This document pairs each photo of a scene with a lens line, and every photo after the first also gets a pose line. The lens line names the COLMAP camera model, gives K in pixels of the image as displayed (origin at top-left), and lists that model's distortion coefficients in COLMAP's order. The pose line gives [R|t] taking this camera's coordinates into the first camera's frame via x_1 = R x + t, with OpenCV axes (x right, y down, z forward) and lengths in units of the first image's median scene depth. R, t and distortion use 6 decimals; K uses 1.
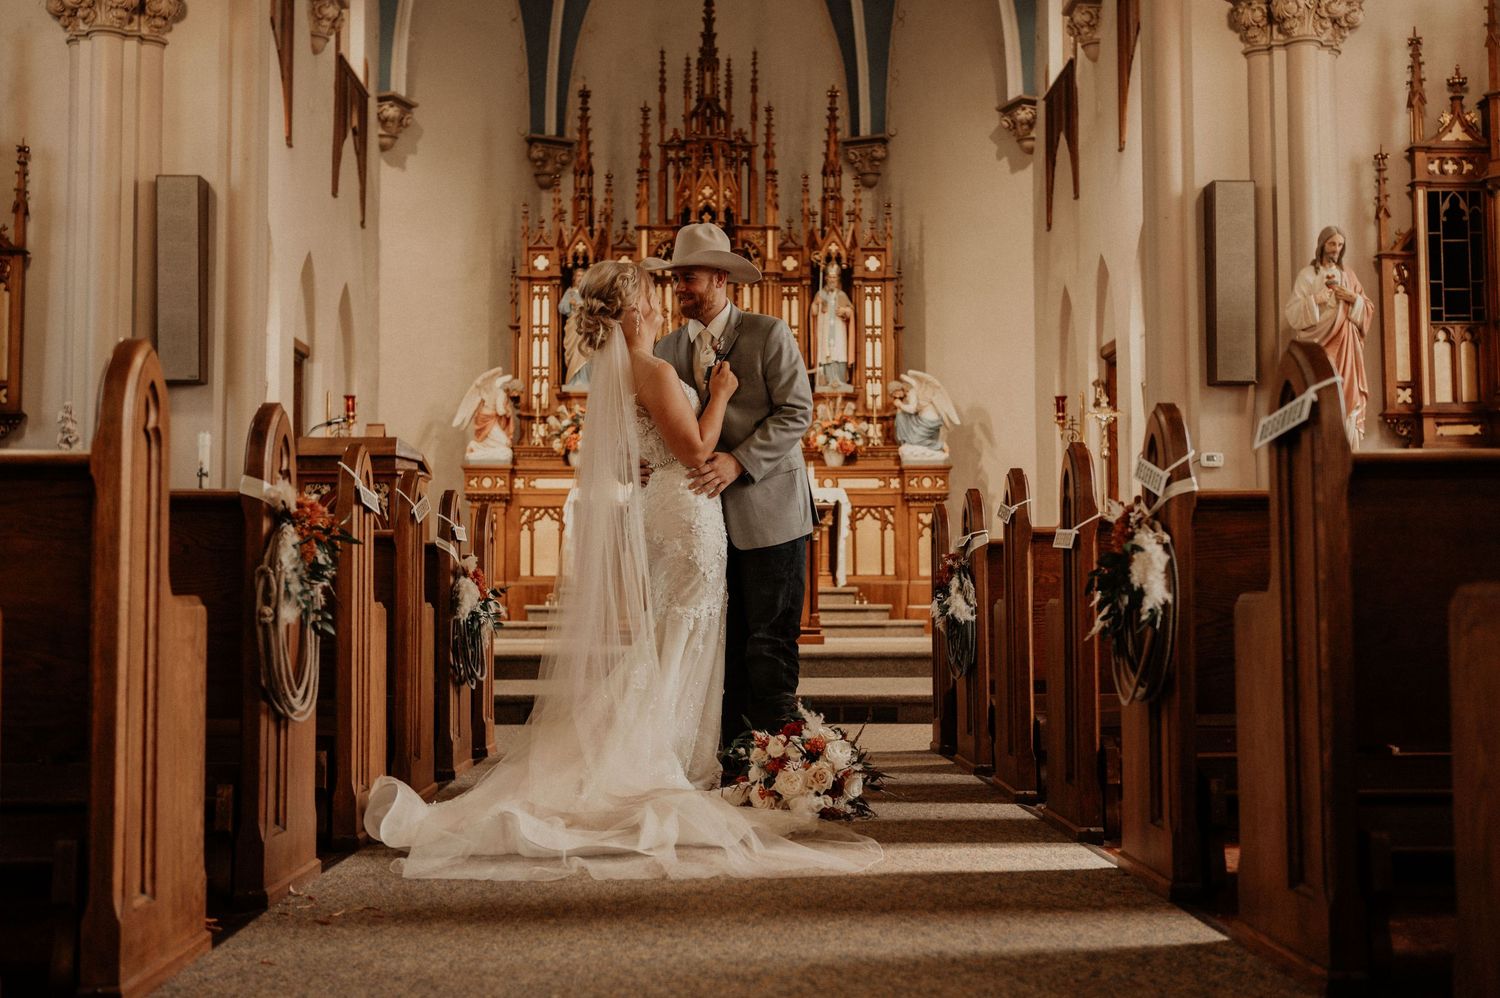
lens RADIAL K [[1732.6, 0, 748.8], [0, 1732.6, 500.8], [0, 0, 1]] dist [0.000416, 0.000000]
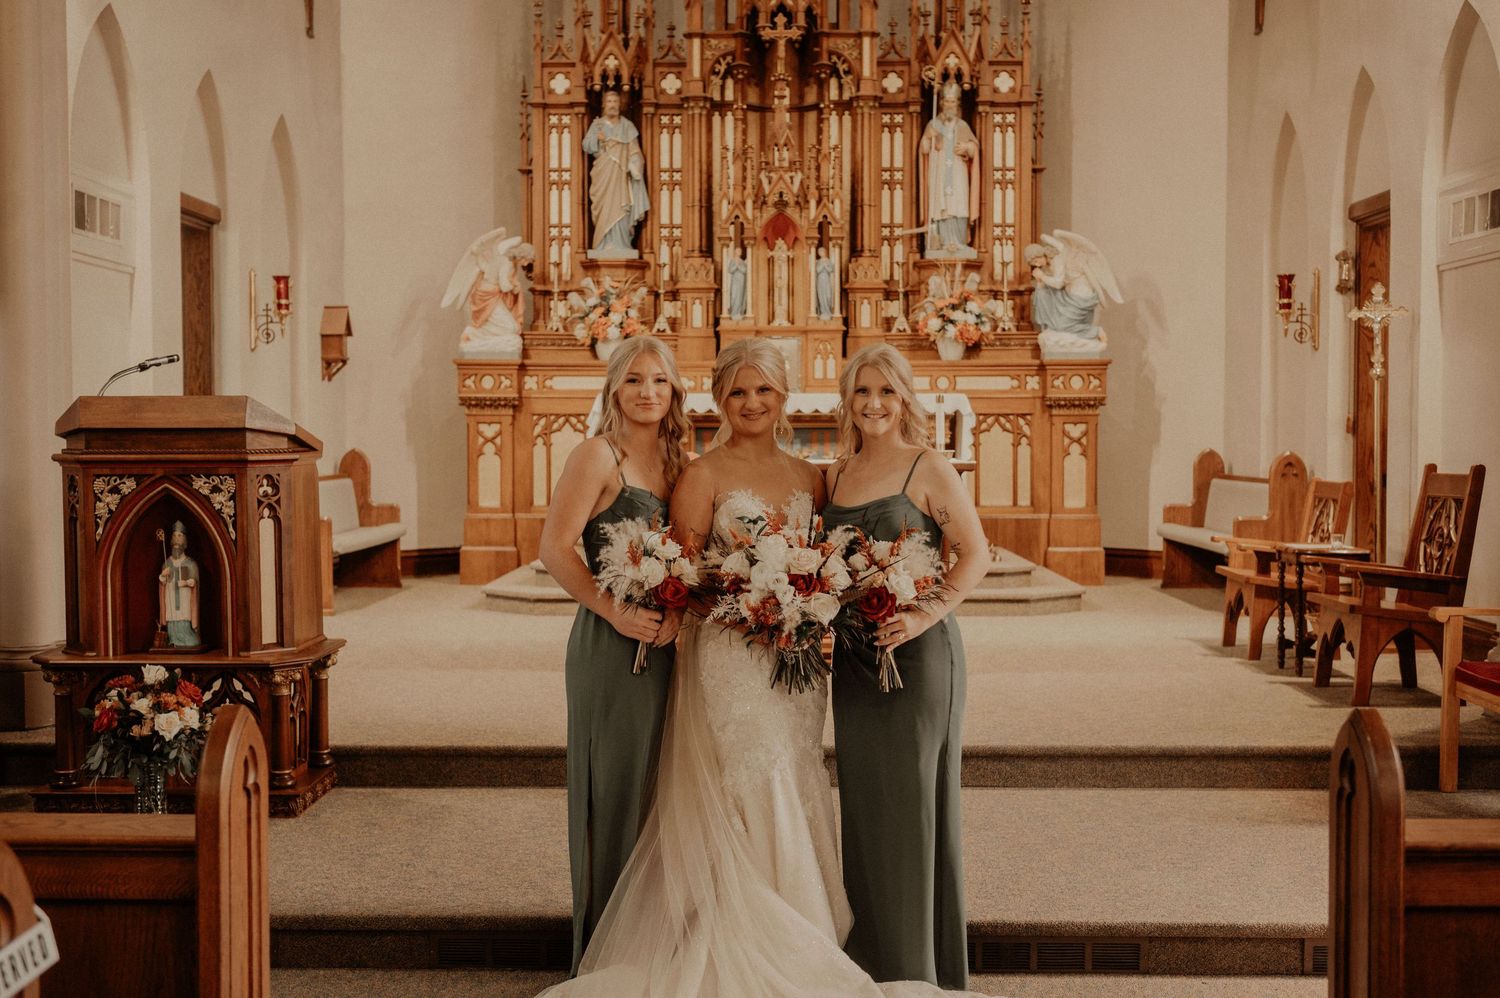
lens RADIAL K [[1732.6, 0, 750.3], [0, 1732.6, 499.8], [0, 0, 1]] dist [0.000416, 0.000000]
pose [[0.999139, 0.003923, -0.041311, -0.005897], [0.000277, 0.994869, 0.101174, -0.034865], [0.041496, -0.101098, 0.994011, 0.244263]]
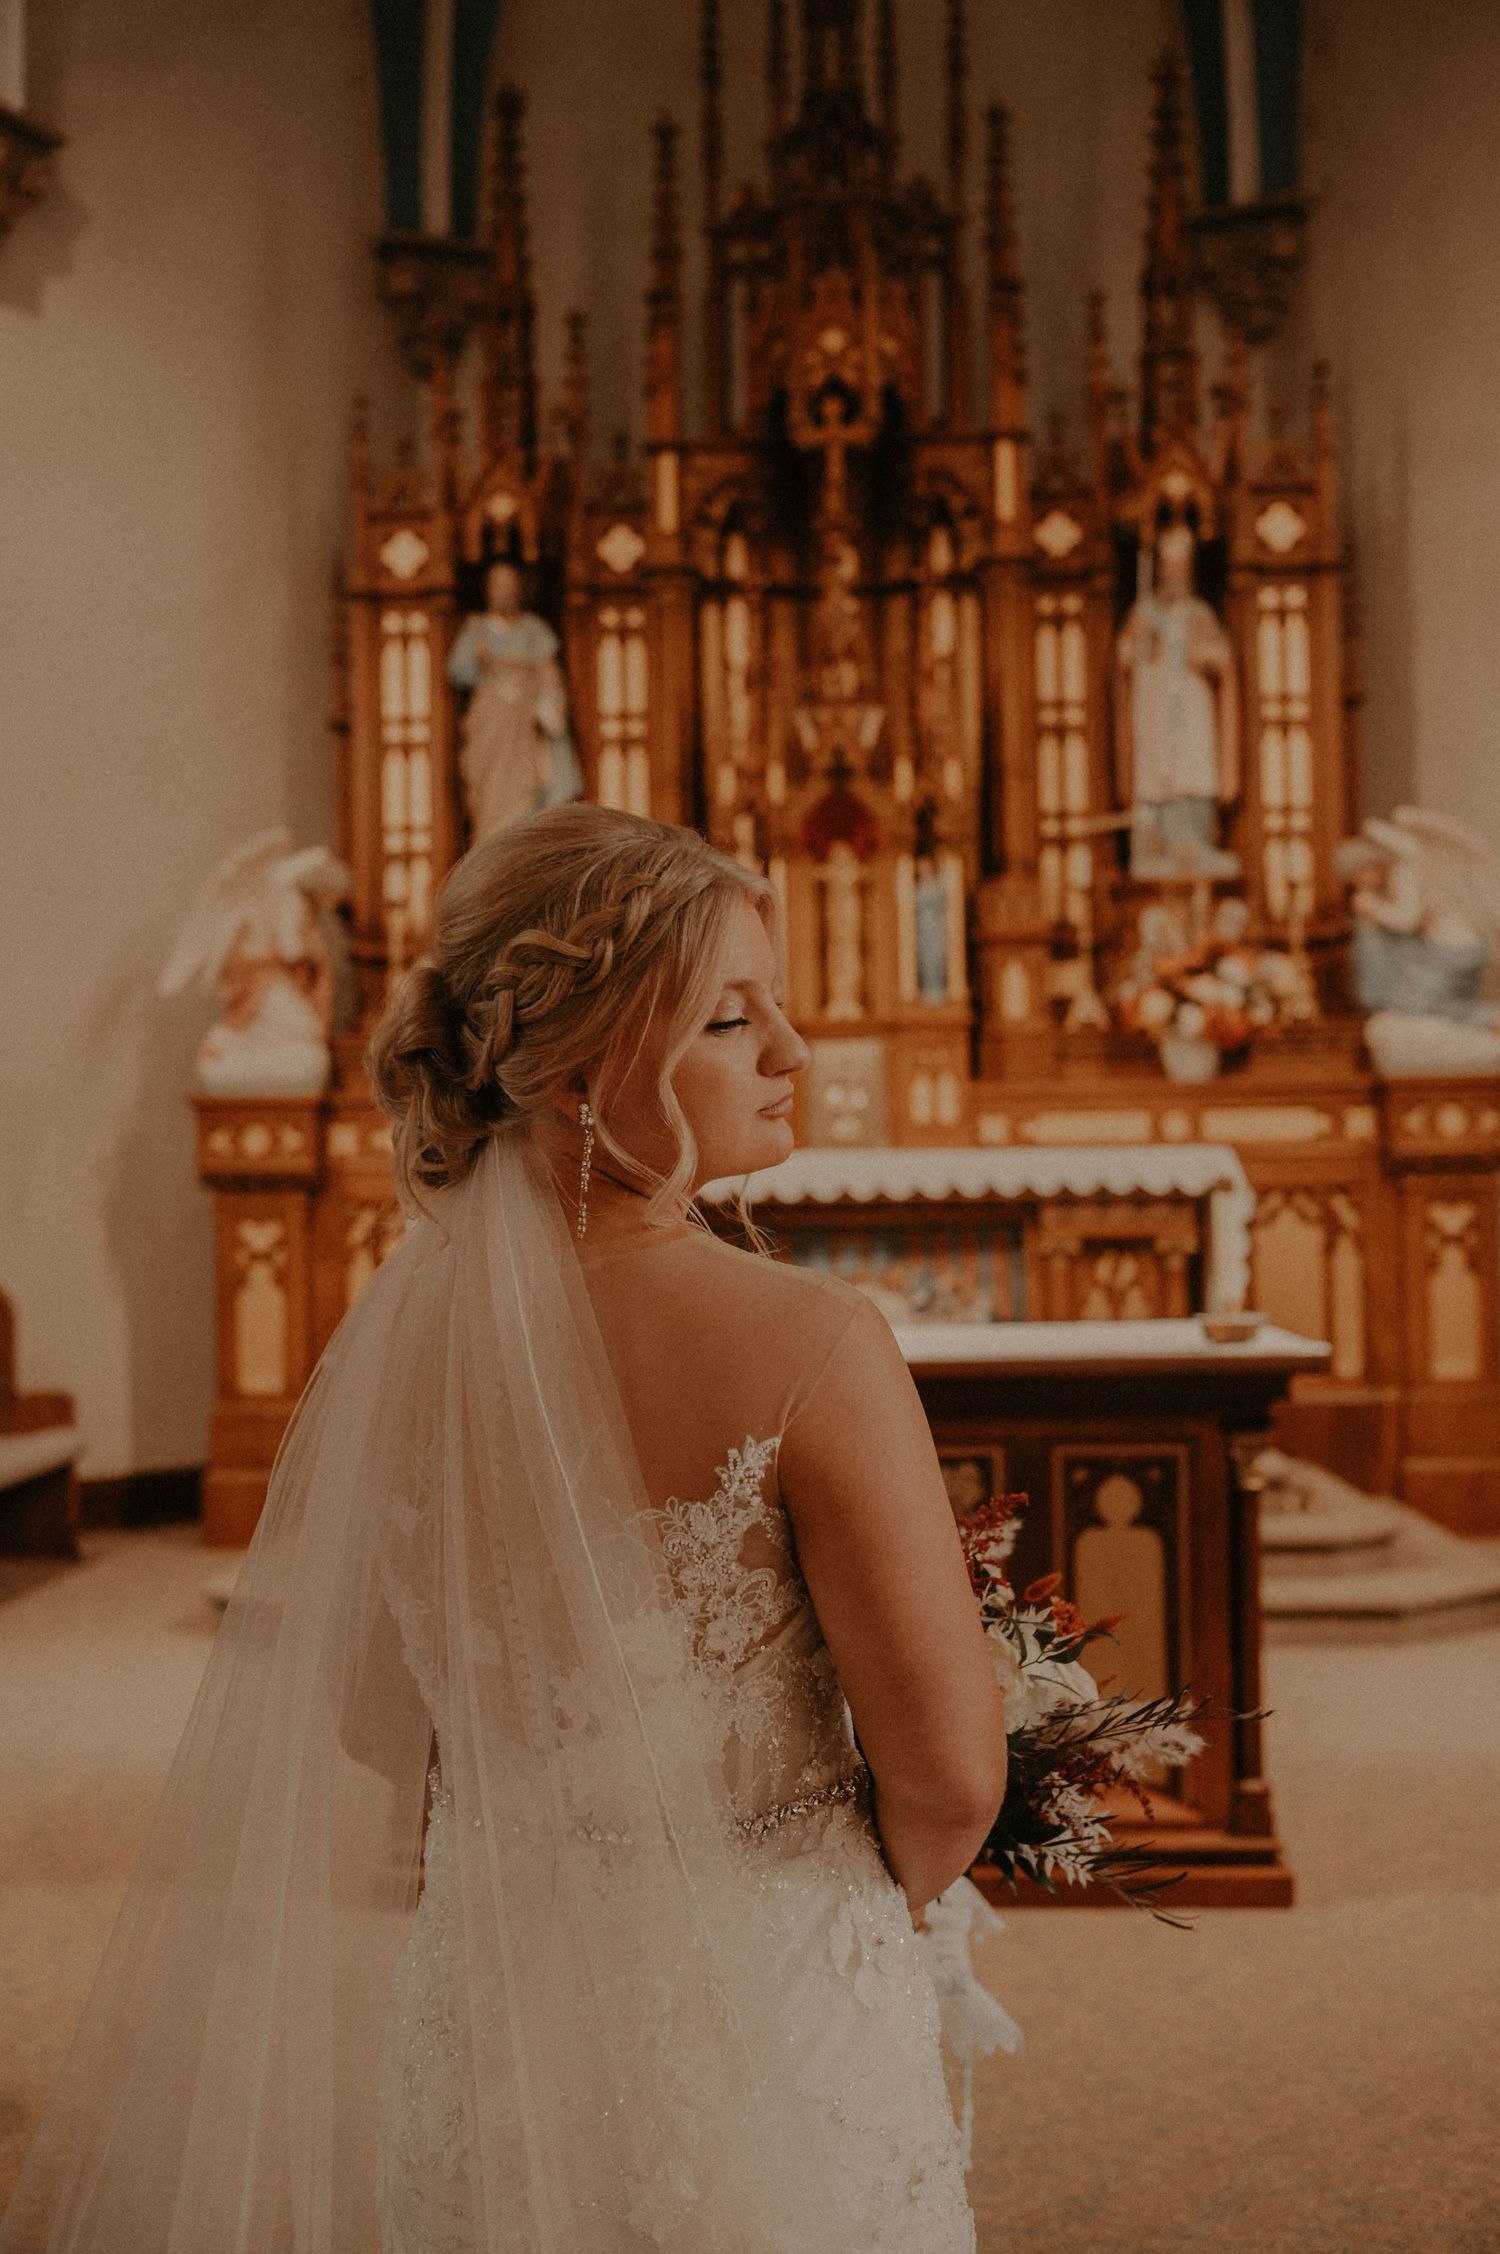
lens RADIAL K [[2603.5, 0, 735.8], [0, 2603.5, 1132.9], [0, 0, 1]] dist [0.000416, 0.000000]
pose [[0.996804, -0.015423, -0.078387, -0.003689], [0.018639, 0.999007, 0.040470, -0.032031], [0.077685, -0.041801, 0.996101, 0.434961]]
